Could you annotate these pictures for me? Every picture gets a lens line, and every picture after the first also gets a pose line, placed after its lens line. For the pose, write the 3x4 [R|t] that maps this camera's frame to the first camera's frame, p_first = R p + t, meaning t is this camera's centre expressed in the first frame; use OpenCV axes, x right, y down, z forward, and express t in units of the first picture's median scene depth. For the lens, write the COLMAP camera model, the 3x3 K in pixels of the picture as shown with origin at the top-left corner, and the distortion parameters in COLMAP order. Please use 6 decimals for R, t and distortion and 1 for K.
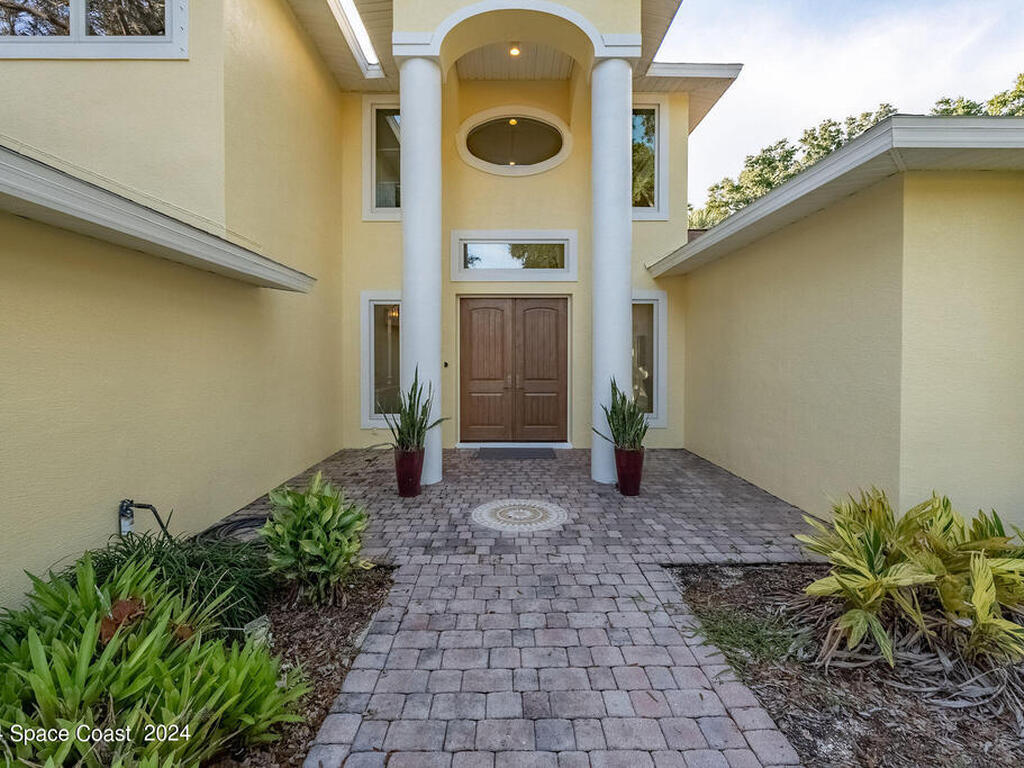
lens RADIAL K [[465.3, 0, 514.9], [0, 465.3, 357.8], [0, 0, 1]] dist [-0.002771, -0.000520]
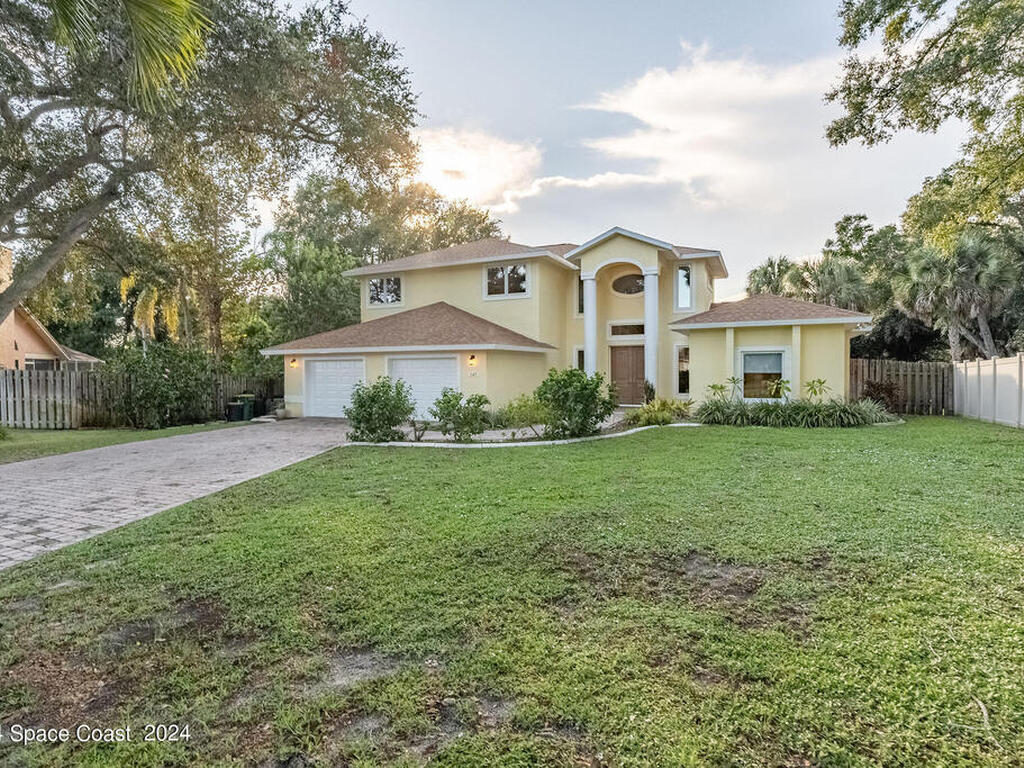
lens RADIAL K [[550.2, 0, 512.0], [0, 550.2, 384.0], [0, 0, 1]] dist [-0.001776, 0.000962]
pose [[0.896721, 0.005241, -0.442565, 0.734312], [0.008228, 0.999560, 0.028507, -0.016454], [0.442520, -0.029204, 0.896283, -1.954760]]
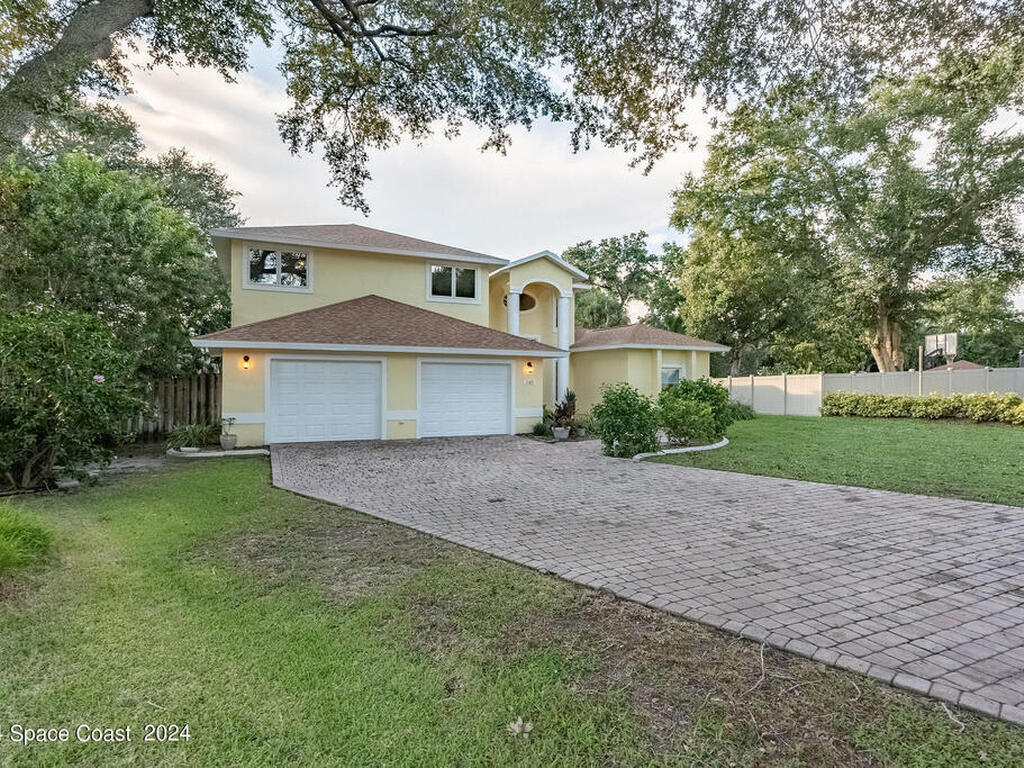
lens RADIAL K [[550.2, 0, 512.0], [0, 550.2, 384.0], [0, 0, 1]] dist [-0.001776, 0.000962]
pose [[0.914263, 0.005177, 0.405089, -1.345813], [-0.008718, 0.999938, 0.006898, -0.000895], [-0.405028, -0.009838, 0.914251, -1.945990]]
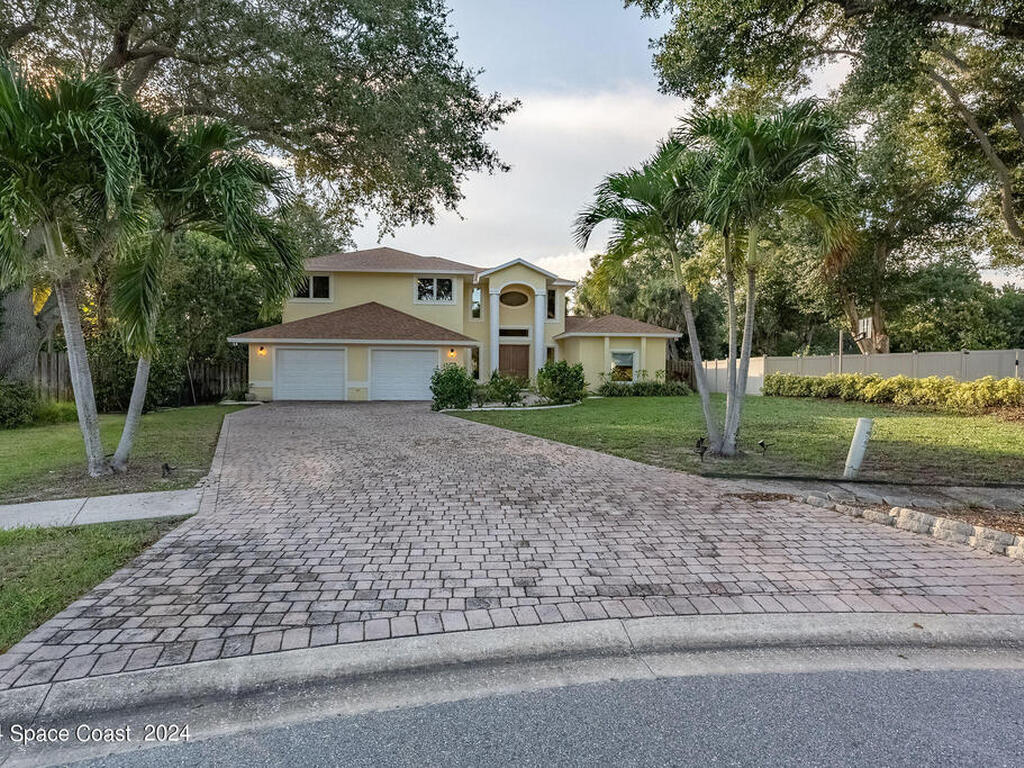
lens RADIAL K [[560.6, 0, 512.0], [0, 560.6, 384.0], [0, 0, 1]] dist [-0.003442, -0.001005]
pose [[0.997304, 0.006524, 0.073092, -0.306935], [-0.009187, 0.999304, 0.036151, 0.005100], [-0.072805, -0.036725, 0.996670, -3.066653]]
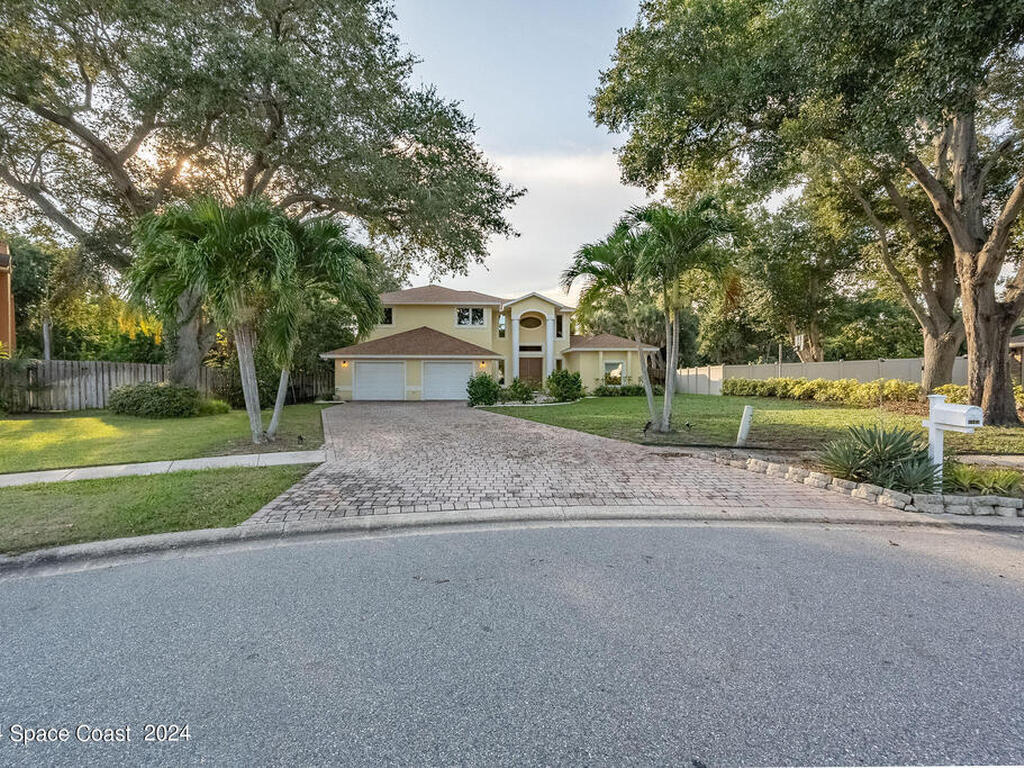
lens RADIAL K [[455.0, 0, 509.8], [0, 455.0, 384.0], [0, 0, 1]] dist [-0.003087, -0.000170]
pose [[0.999827, 0.001499, 0.018530, -0.276090], [-0.001976, 0.999666, 0.025773, 0.007081], [-0.018486, -0.025805, 0.999496, -3.327119]]
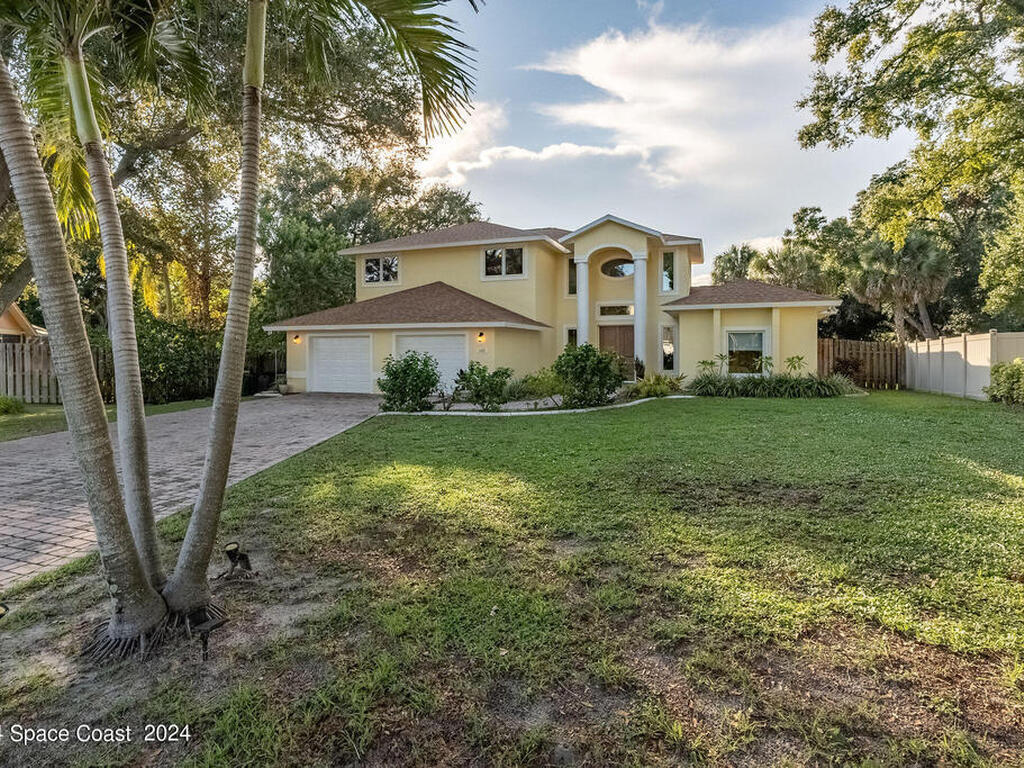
lens RADIAL K [[556.4, 0, 515.5], [0, 556.4, 355.4], [0, 0, 1]] dist [-0.001040, -0.001098]
pose [[0.931565, 0.001090, -0.363573, 0.605353], [0.003012, 0.999938, 0.010713, 0.002789], [0.363563, -0.011075, 0.931504, -2.194743]]
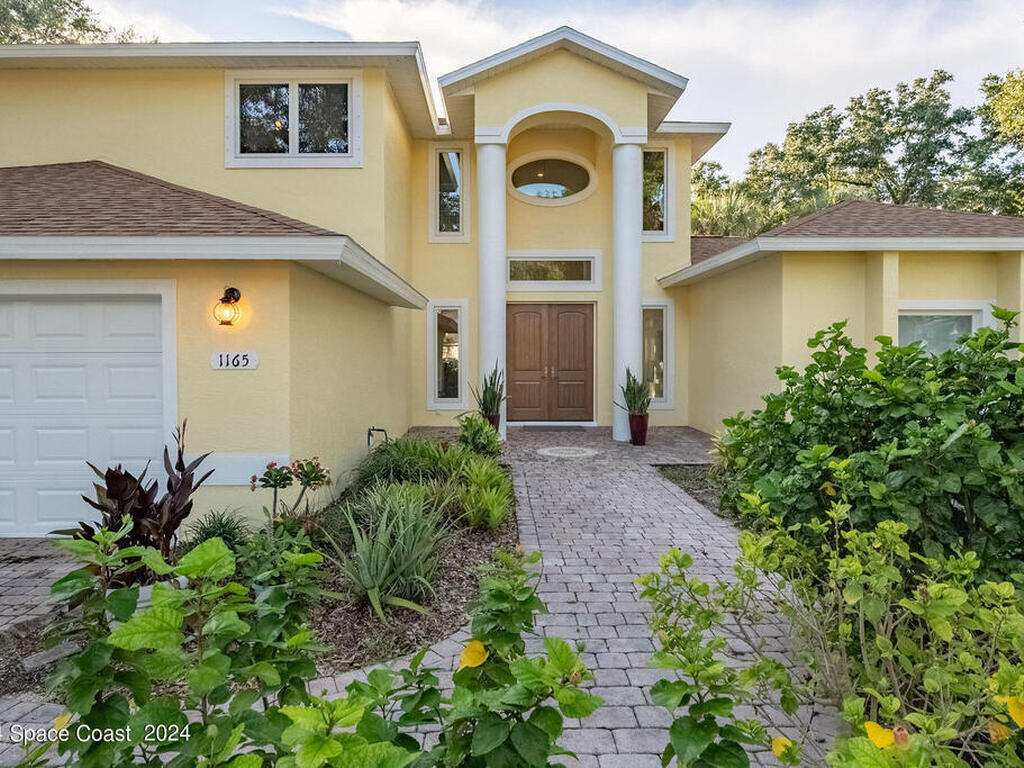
lens RADIAL K [[628.6, 0, 508.9], [0, 628.6, 358.0], [0, 0, 1]] dist [-0.002567, 0.000244]
pose [[0.999997, -0.002072, -0.001339, -0.110907], [0.002083, 0.999962, 0.008419, -0.000965], [0.001322, -0.008422, 0.999964, -0.677492]]
